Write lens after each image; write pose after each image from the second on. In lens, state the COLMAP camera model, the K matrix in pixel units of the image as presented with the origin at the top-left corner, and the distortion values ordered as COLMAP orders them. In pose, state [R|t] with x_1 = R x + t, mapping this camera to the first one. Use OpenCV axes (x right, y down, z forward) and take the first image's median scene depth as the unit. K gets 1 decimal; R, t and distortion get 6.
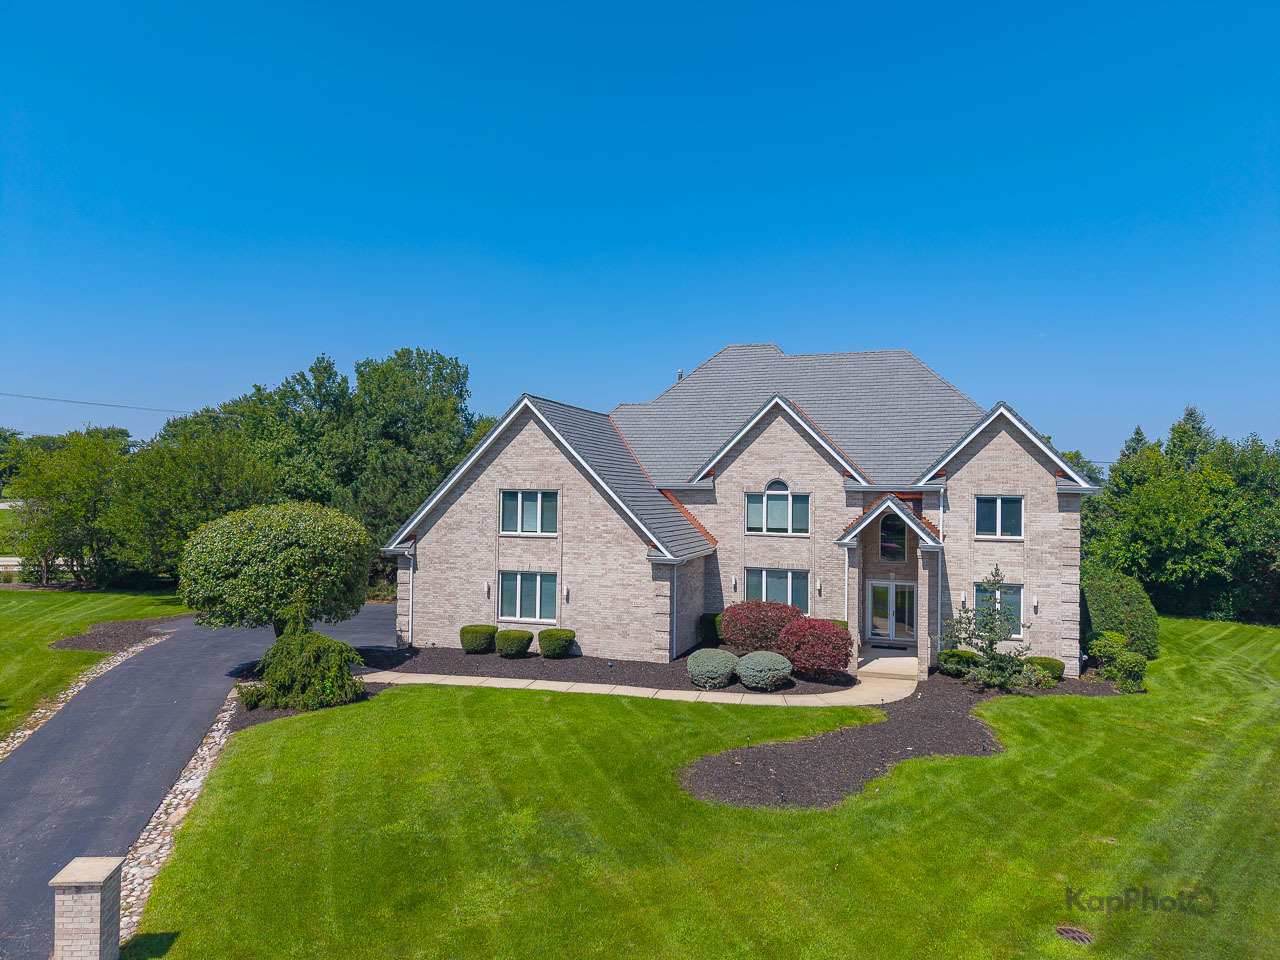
lens RADIAL K [[857.5, 0, 640.0], [0, 857.5, 480.0], [0, 0, 1]] dist [0.043129, -0.045838]
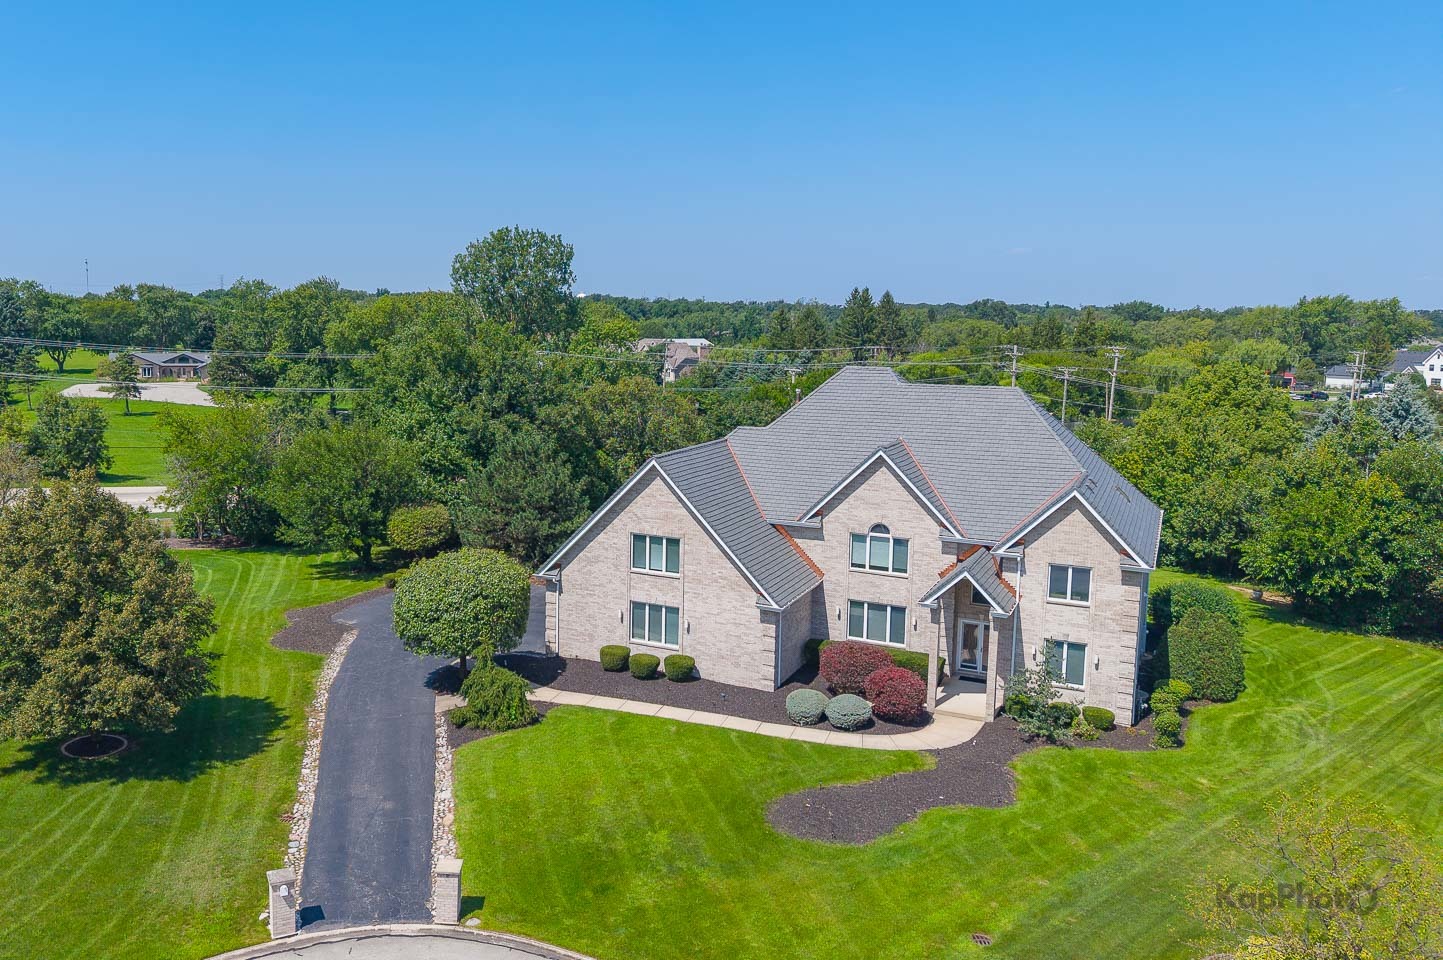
lens RADIAL K [[1128.0, 0, 602.6], [0, 1128.0, 434.4], [0, 0, 1]] dist [0.040187, -0.045754]
pose [[0.987343, 0.017772, -0.157600, 0.038839], [0.000673, 0.993224, 0.116217, -0.316044], [0.158597, -0.114852, 0.980641, -0.524210]]
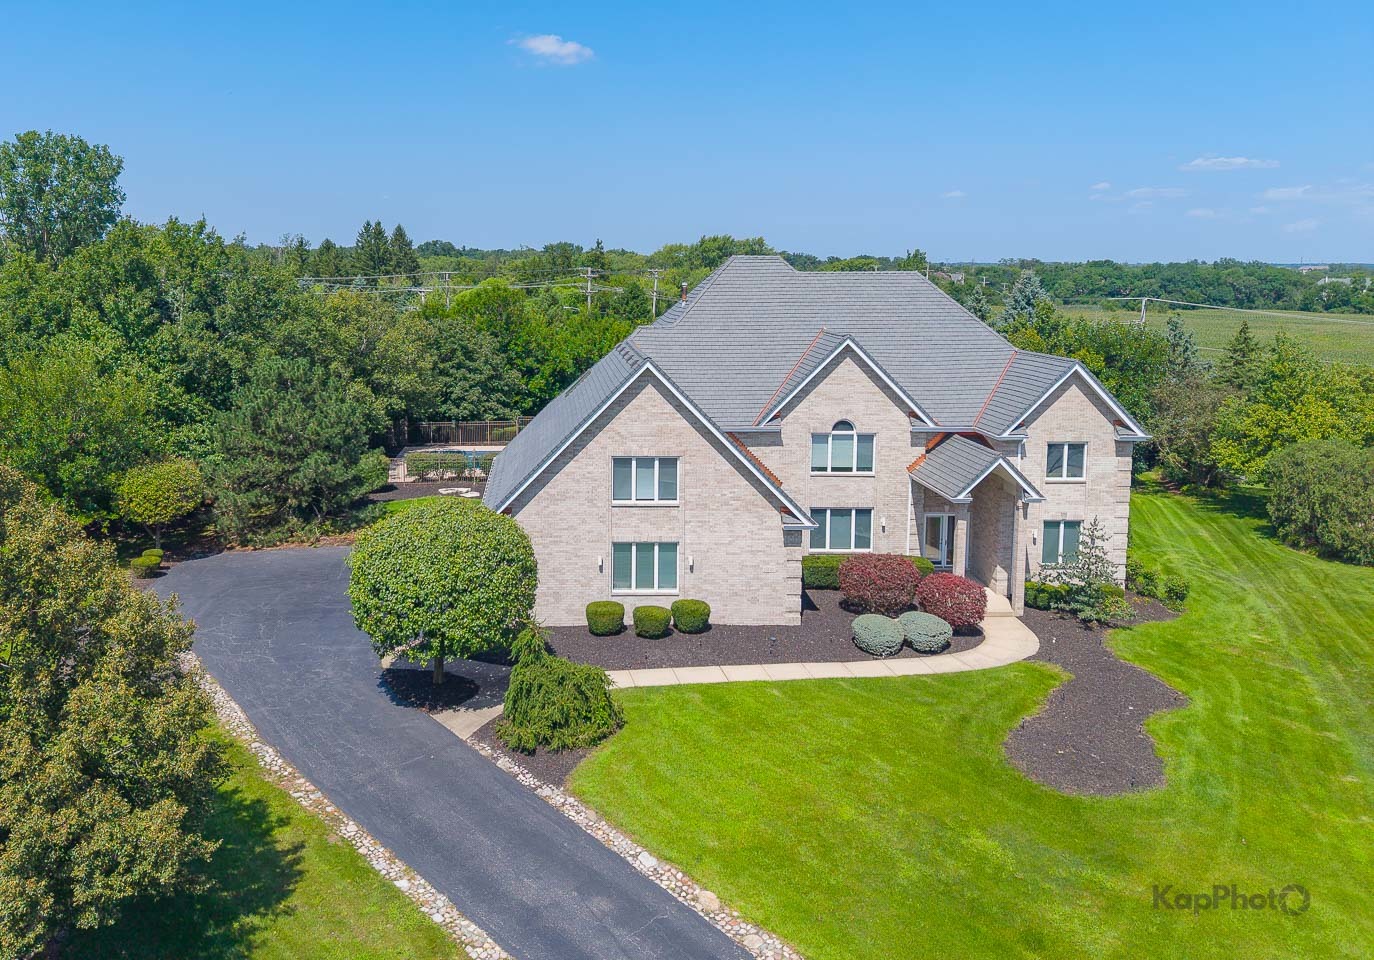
lens RADIAL K [[1063.2, 0, 584.2], [0, 1063.2, 363.7], [0, 0, 1]] dist [0.015324, -0.011433]
pose [[0.939748, -0.039863, 0.339537, -0.604831], [0.003155, 0.994148, 0.107982, -0.223614], [-0.341855, -0.100405, 0.934374, -0.055157]]
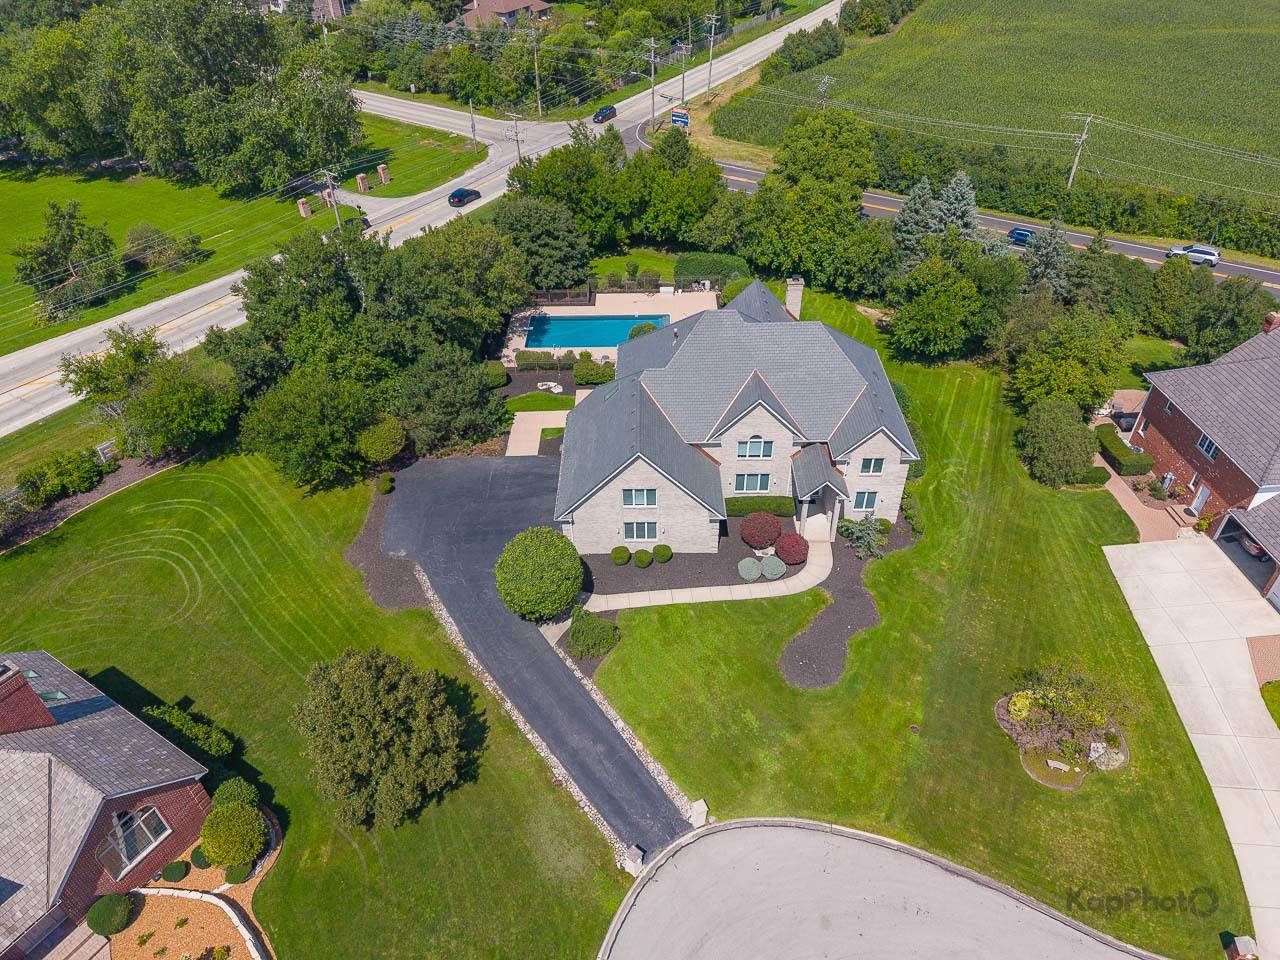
lens RADIAL K [[857.5, 0, 640.0], [0, 857.5, 480.0], [0, 0, 1]] dist [0.043129, -0.045838]
pose [[0.951168, -0.215108, 0.221379, -0.545792], [0.024863, 0.768252, 0.639664, -1.205304], [-0.307672, -0.602924, 0.736085, -0.338886]]
